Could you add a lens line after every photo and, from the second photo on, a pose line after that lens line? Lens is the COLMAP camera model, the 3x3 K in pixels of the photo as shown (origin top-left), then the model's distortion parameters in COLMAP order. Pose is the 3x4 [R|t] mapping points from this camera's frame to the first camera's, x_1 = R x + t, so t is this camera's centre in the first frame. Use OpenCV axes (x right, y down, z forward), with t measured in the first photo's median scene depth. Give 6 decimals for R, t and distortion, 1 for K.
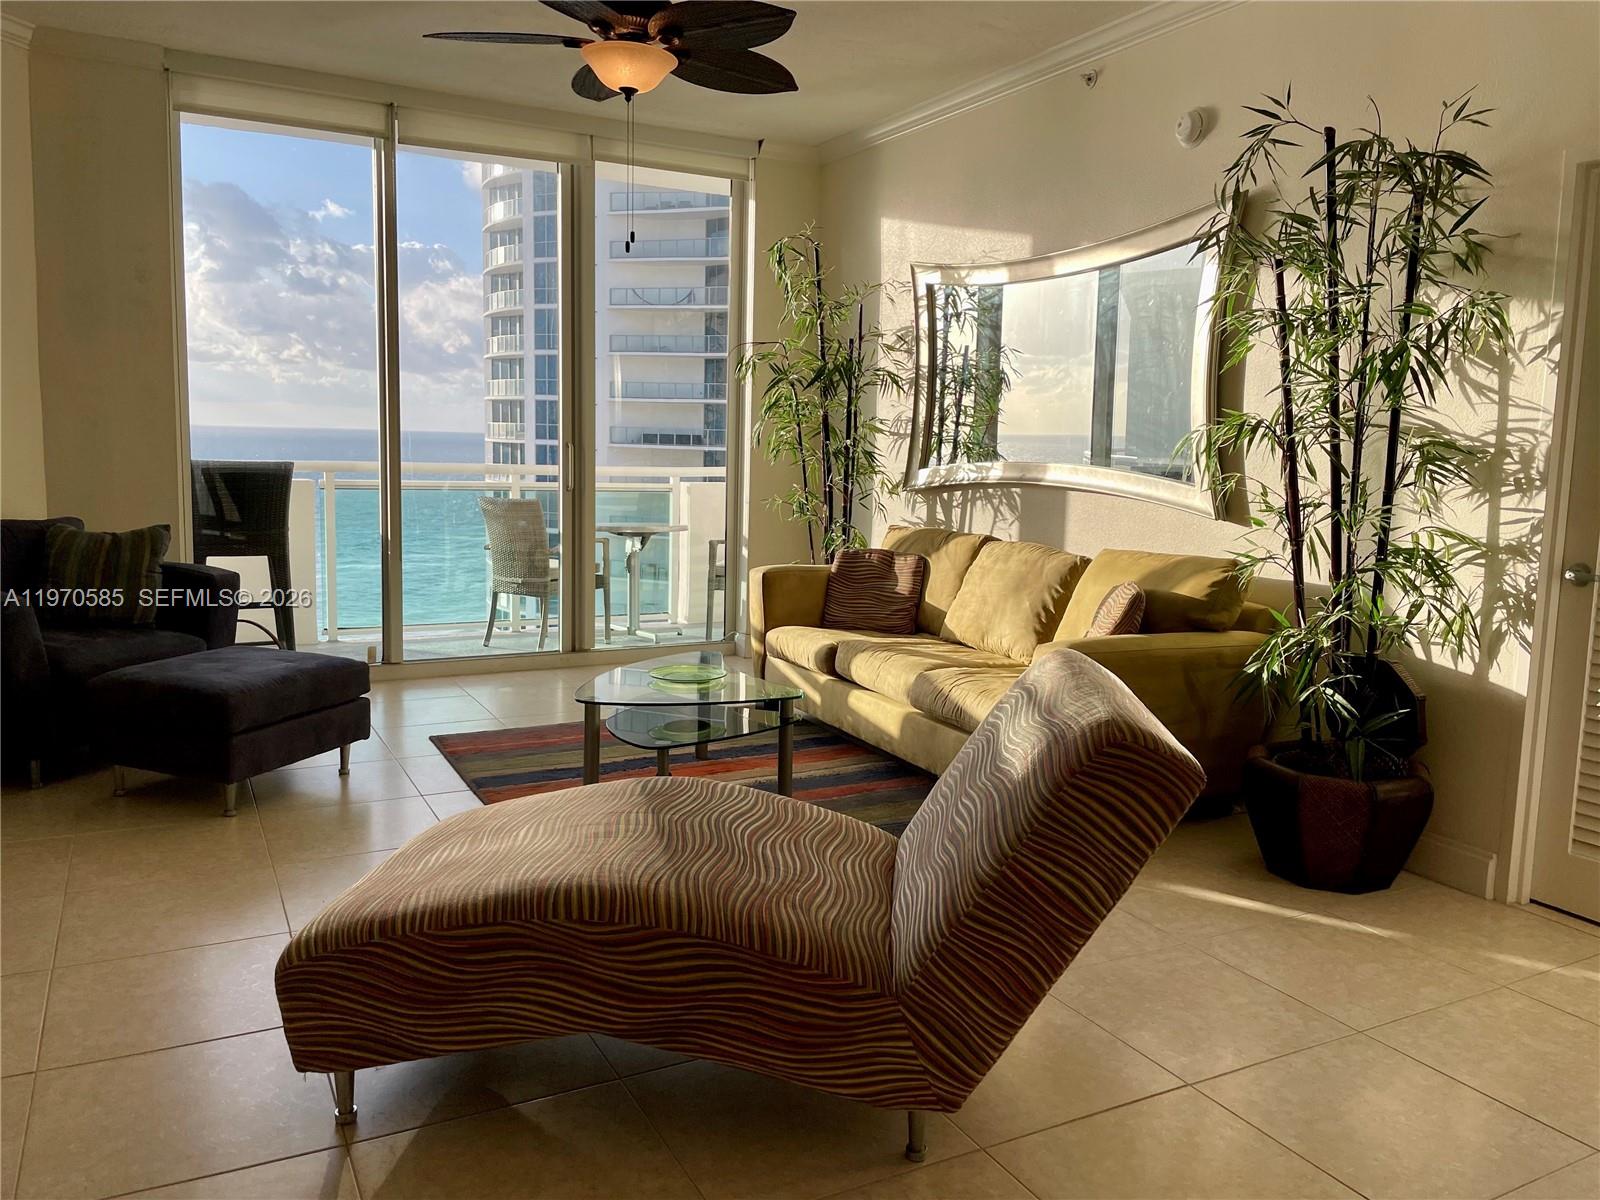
lens RADIAL K [[1217.7, 0, 806.2], [0, 1217.7, 595.3], [0, 0, 1]] dist [0.016001, -0.011408]
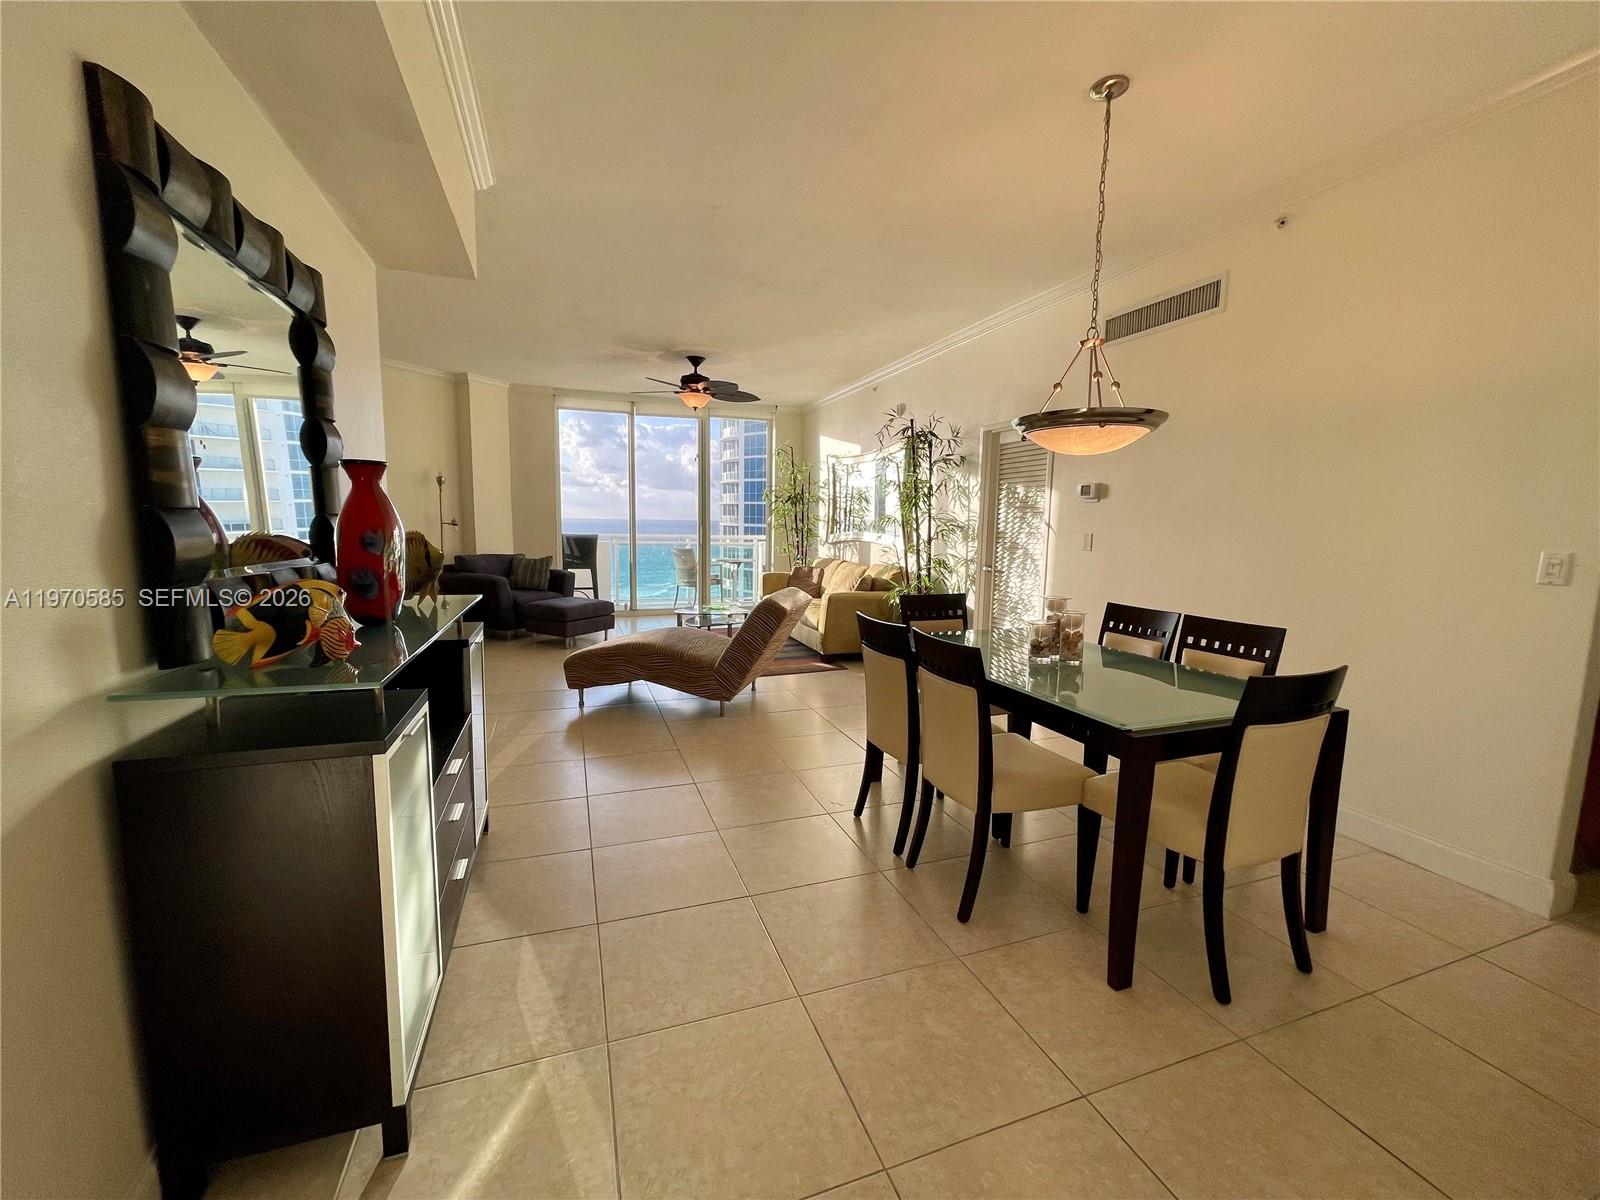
lens RADIAL K [[646.2, 0, 791.2], [0, 646.2, 605.1], [0, 0, 1]] dist [-0.000934, -0.000036]
pose [[0.988594, 0.010961, -0.150204, 0.237620], [-0.010978, 0.999939, 0.000719, 0.045894], [0.150203, 0.000938, 0.988655, -0.375556]]
